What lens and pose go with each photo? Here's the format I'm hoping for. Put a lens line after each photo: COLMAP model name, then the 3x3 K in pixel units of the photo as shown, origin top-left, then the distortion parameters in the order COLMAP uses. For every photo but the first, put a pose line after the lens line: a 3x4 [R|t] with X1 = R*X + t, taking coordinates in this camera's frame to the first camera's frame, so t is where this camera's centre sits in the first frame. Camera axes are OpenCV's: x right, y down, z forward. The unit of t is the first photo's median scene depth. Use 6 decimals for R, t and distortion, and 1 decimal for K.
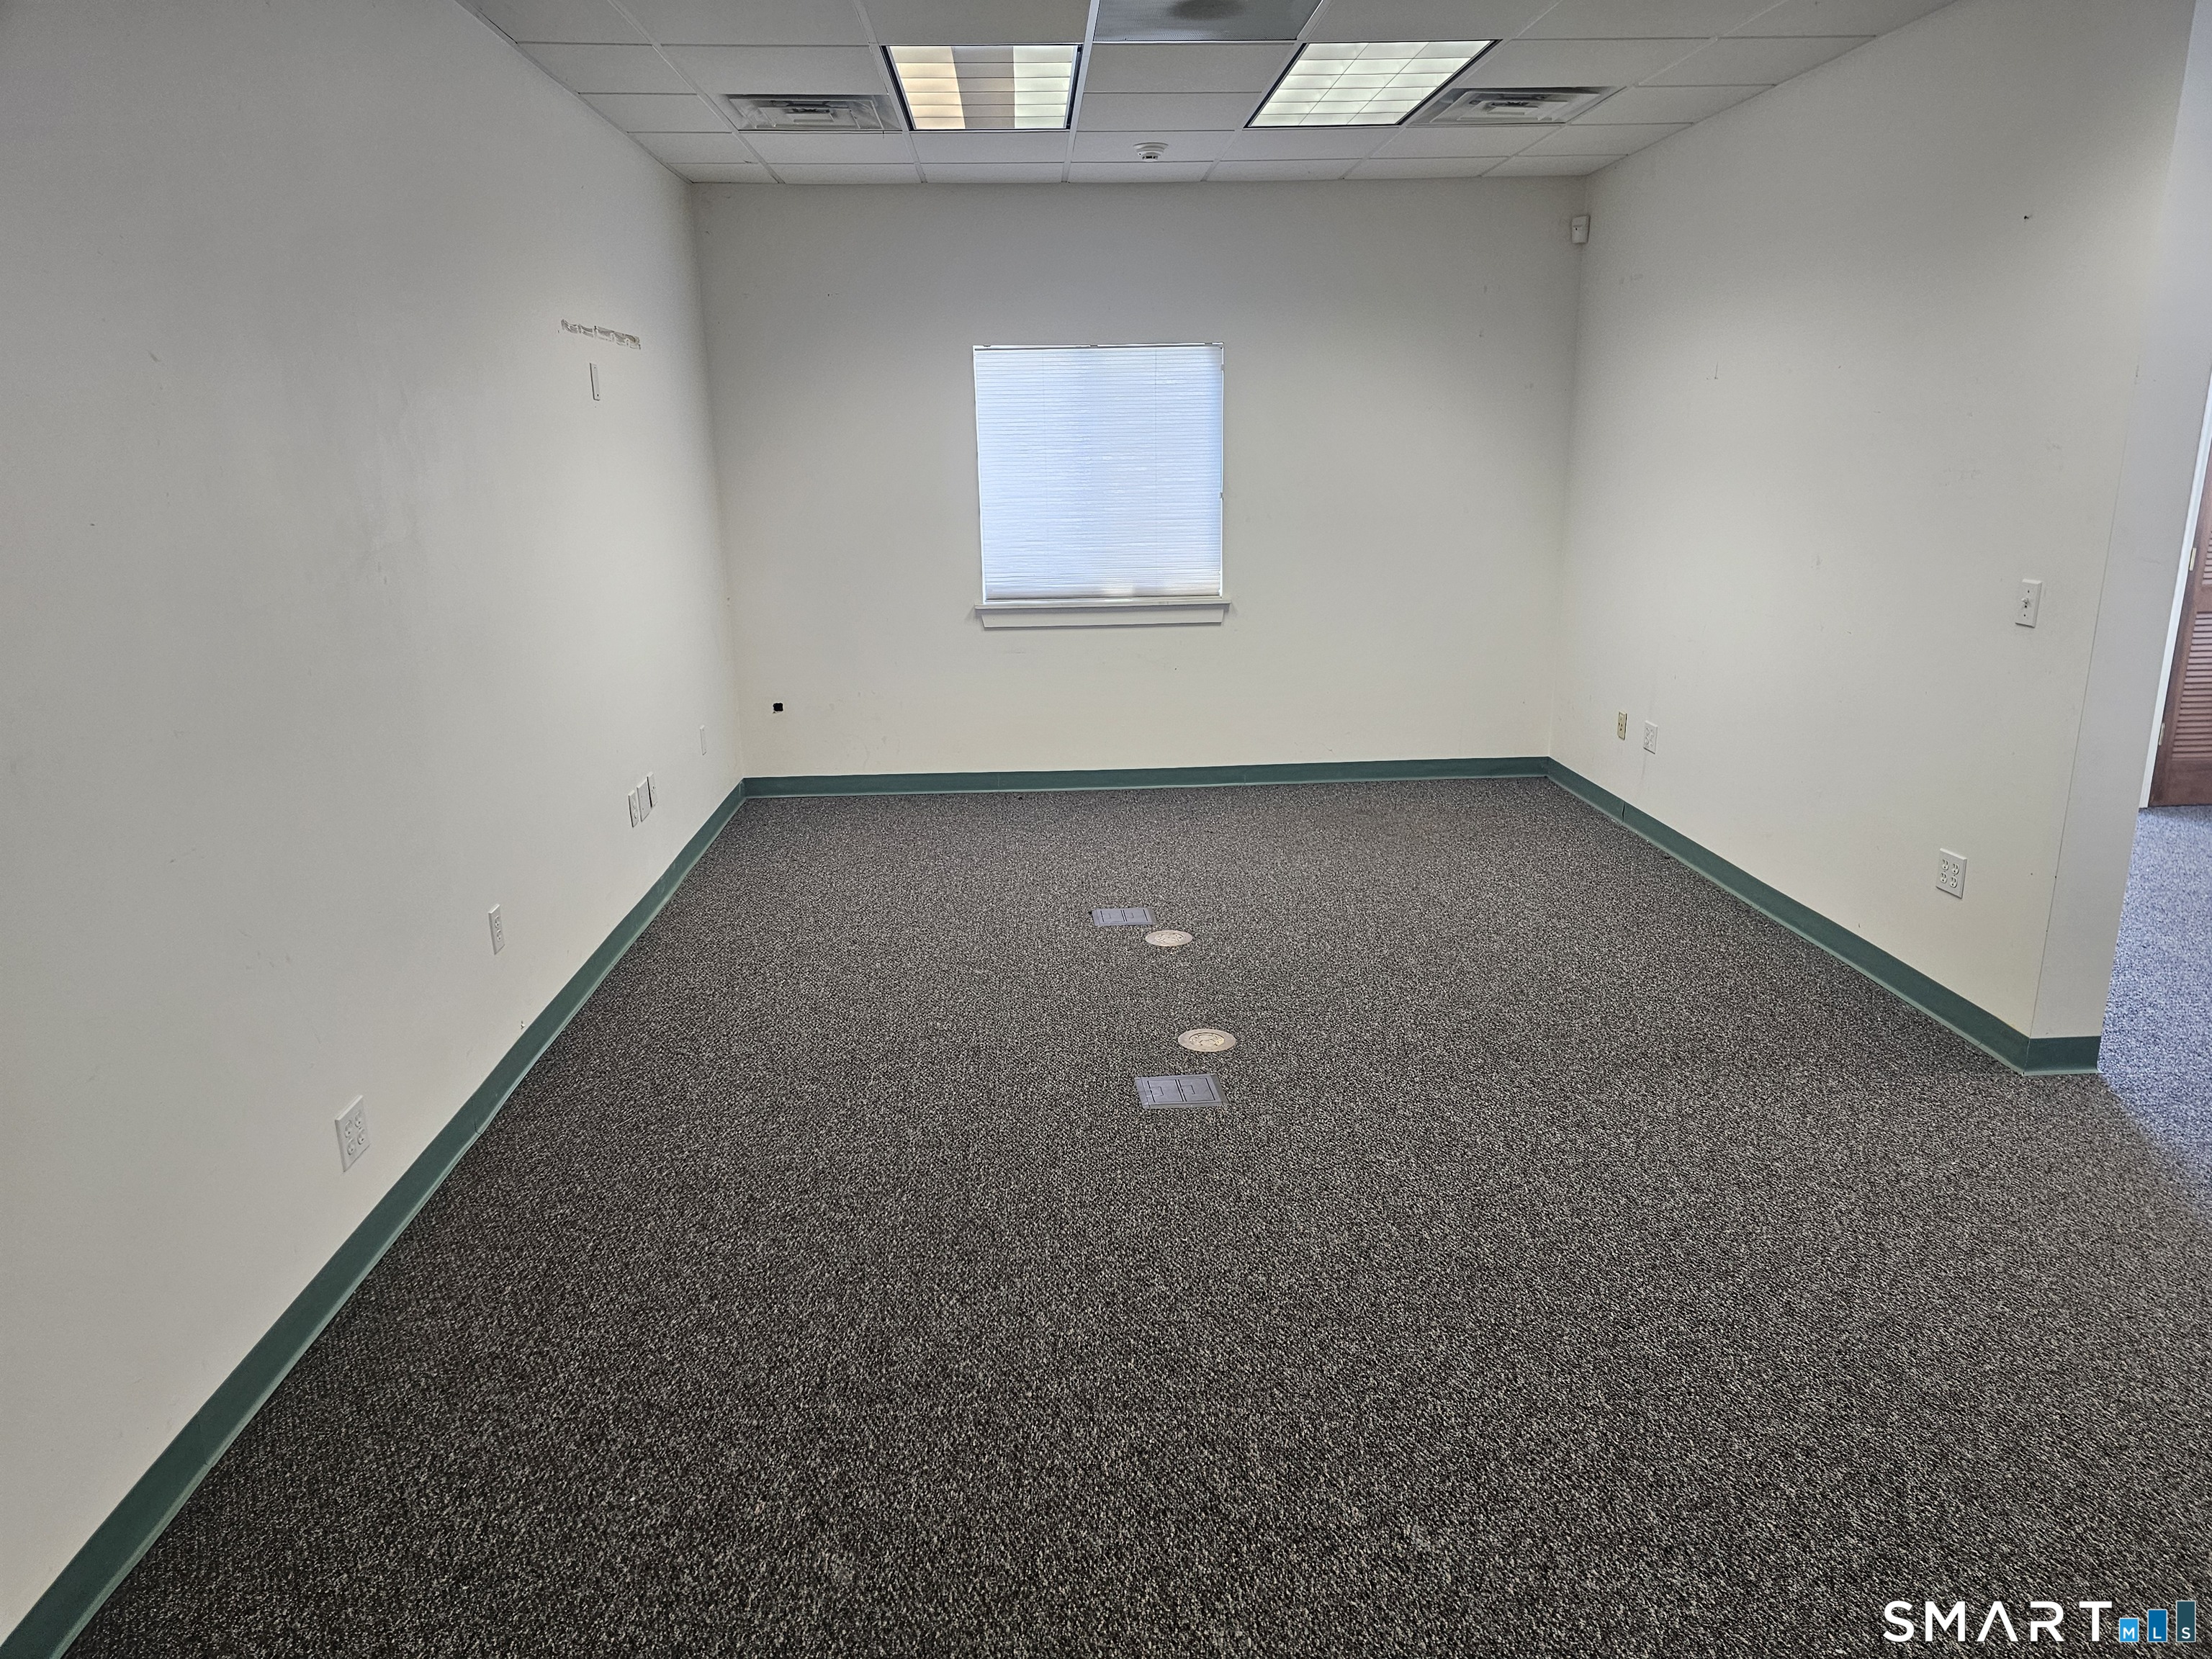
lens RADIAL K [[1462.9, 0, 1093.2], [0, 1462.9, 851.6], [0, 0, 1]] dist [0.030570, -0.028044]
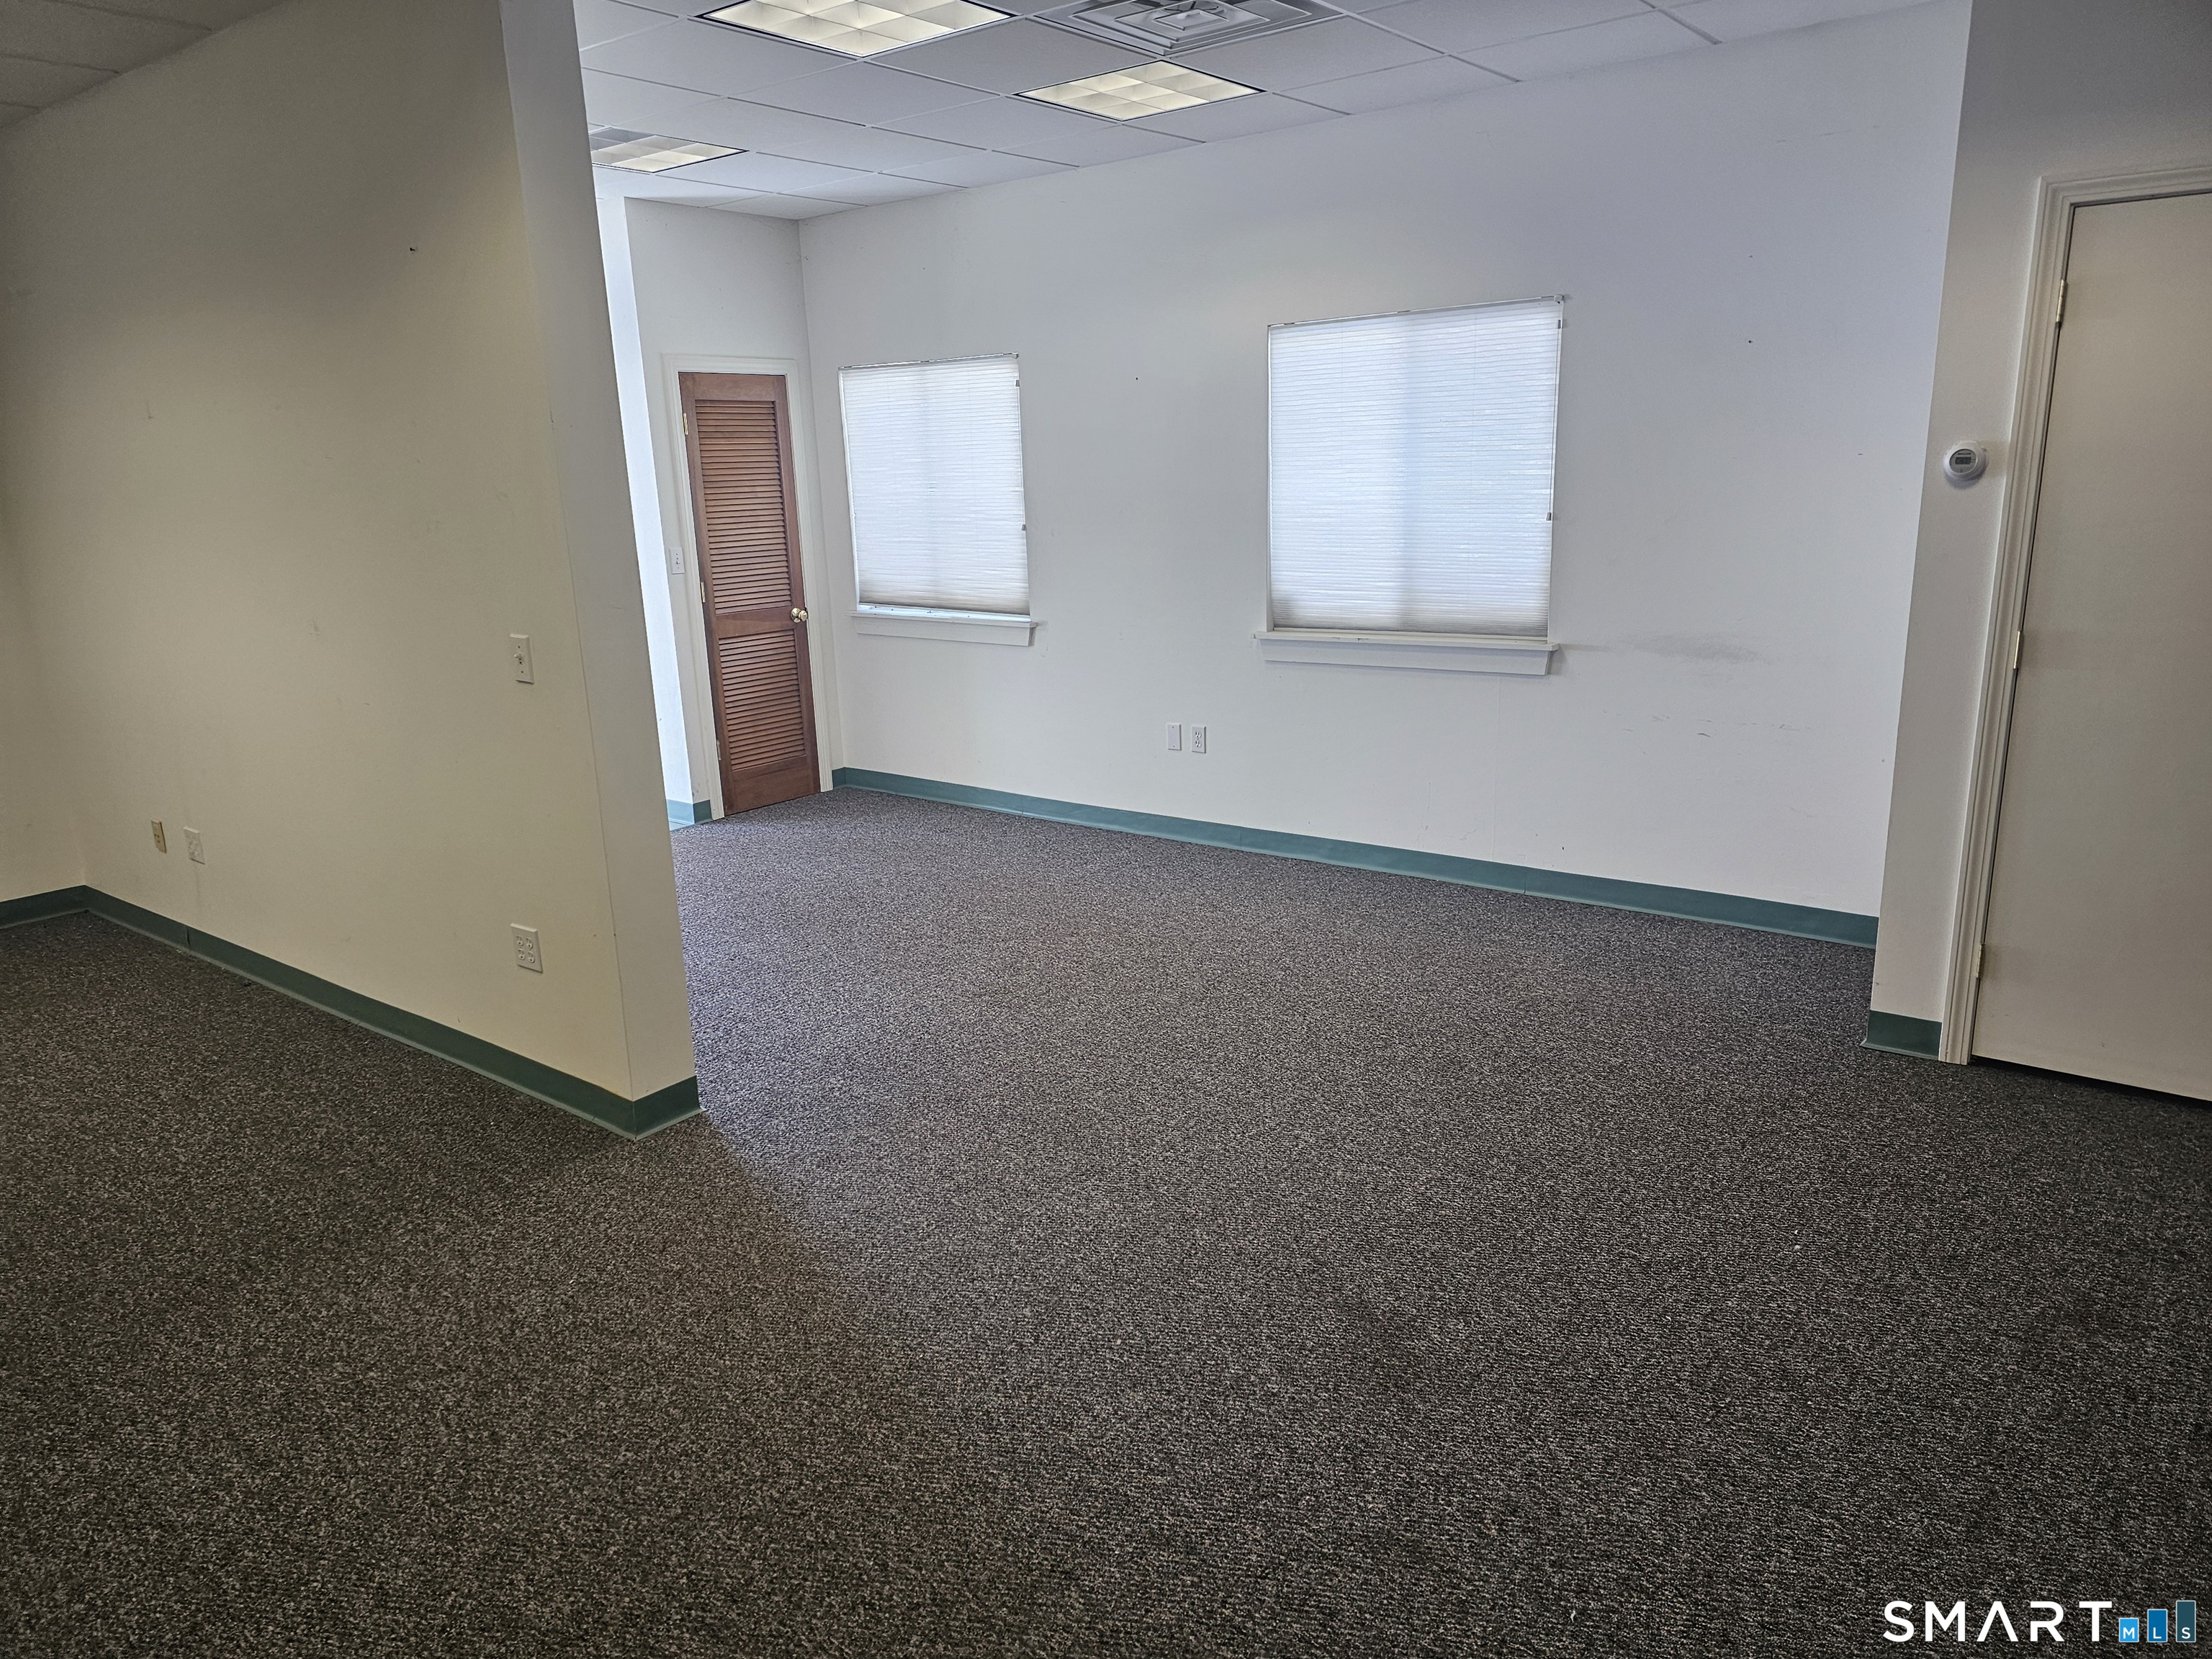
lens RADIAL K [[1462.9, 0, 1103.5], [0, 1462.9, 841.6], [0, 0, 1]] dist [0.030570, -0.028044]
pose [[0.650177, -0.191721, 0.735196, 0.160728], [0.217951, 0.974035, 0.061259, -0.030662], [-0.727851, 0.120407, 0.675081, 0.105745]]
